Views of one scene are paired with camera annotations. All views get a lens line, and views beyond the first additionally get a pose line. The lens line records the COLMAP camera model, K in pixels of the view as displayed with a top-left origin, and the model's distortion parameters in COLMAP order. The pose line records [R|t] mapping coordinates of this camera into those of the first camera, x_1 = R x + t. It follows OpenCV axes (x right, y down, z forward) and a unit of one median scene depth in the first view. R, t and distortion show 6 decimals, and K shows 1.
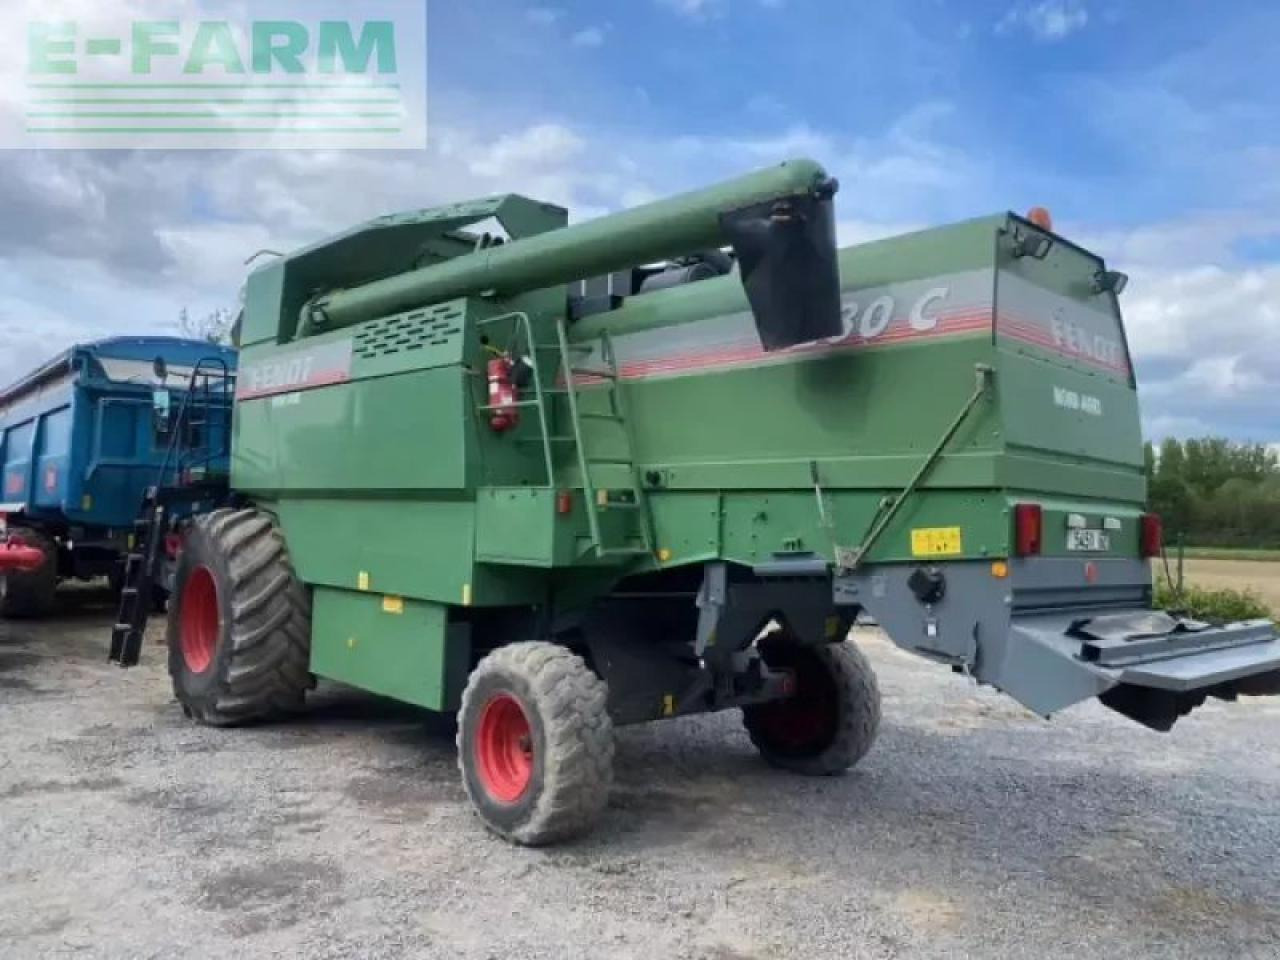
lens RADIAL K [[996.9, 0, 640.0], [0, 996.9, 480.0], [0, 0, 1]] dist [0.000968, 0.001531]
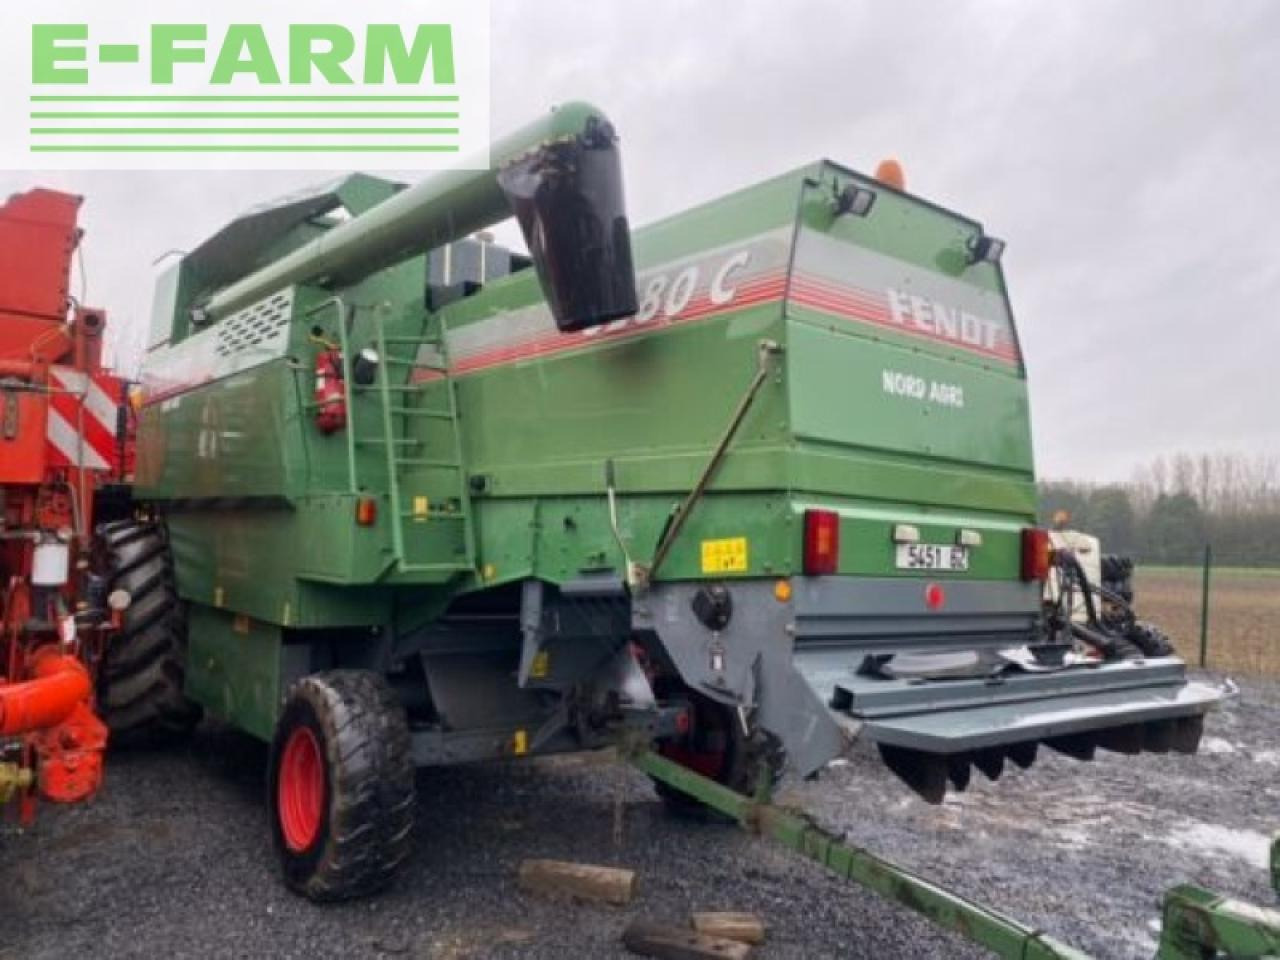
lens RADIAL K [[1002.5, 0, 655.1], [0, 1002.5, 482.9], [0, 0, 1]] dist [0.136240, -0.448608]
pose [[0.997325, 0.003858, -0.072990, 0.263092], [-0.005384, 0.999771, -0.020717, 0.016447], [0.072894, 0.021054, 0.997117, 0.140104]]
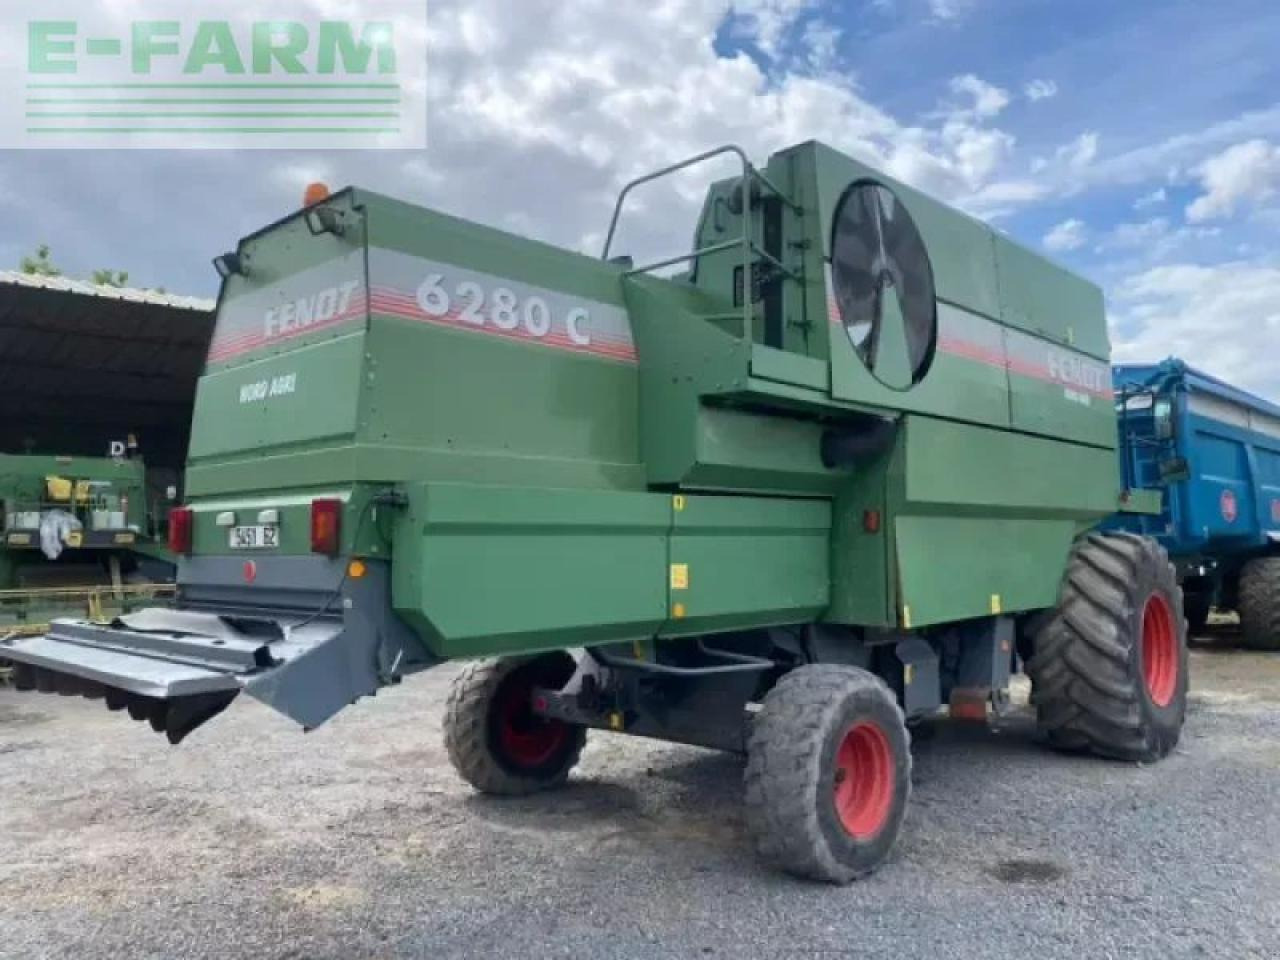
lens RADIAL K [[996.9, 0, 640.0], [0, 996.9, 480.0], [0, 0, 1]] dist [0.000968, 0.001531]
pose [[0.059686, -0.099685, -0.993227, 1.311376], [0.051162, 0.993999, -0.096688, 0.108560], [0.996905, -0.045045, 0.064428, 1.218063]]
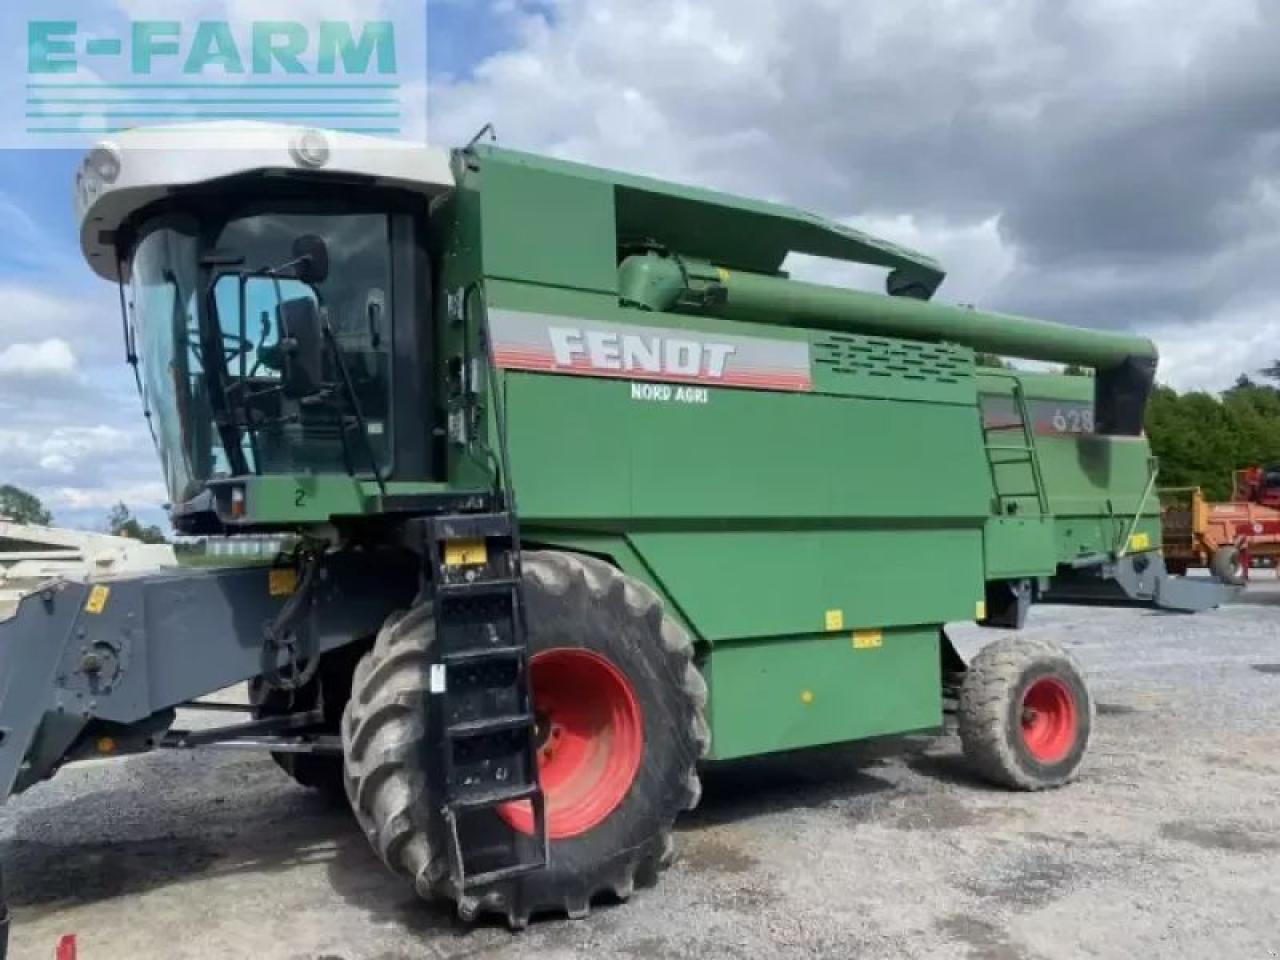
lens RADIAL K [[996.9, 0, 640.0], [0, 996.9, 480.0], [0, 0, 1]] dist [0.000968, 0.001531]
pose [[0.207905, 0.032425, 0.977612, -1.652172], [-0.007438, 0.999474, -0.031569, 0.006869], [-0.978121, -0.000709, 0.208036, 1.367905]]
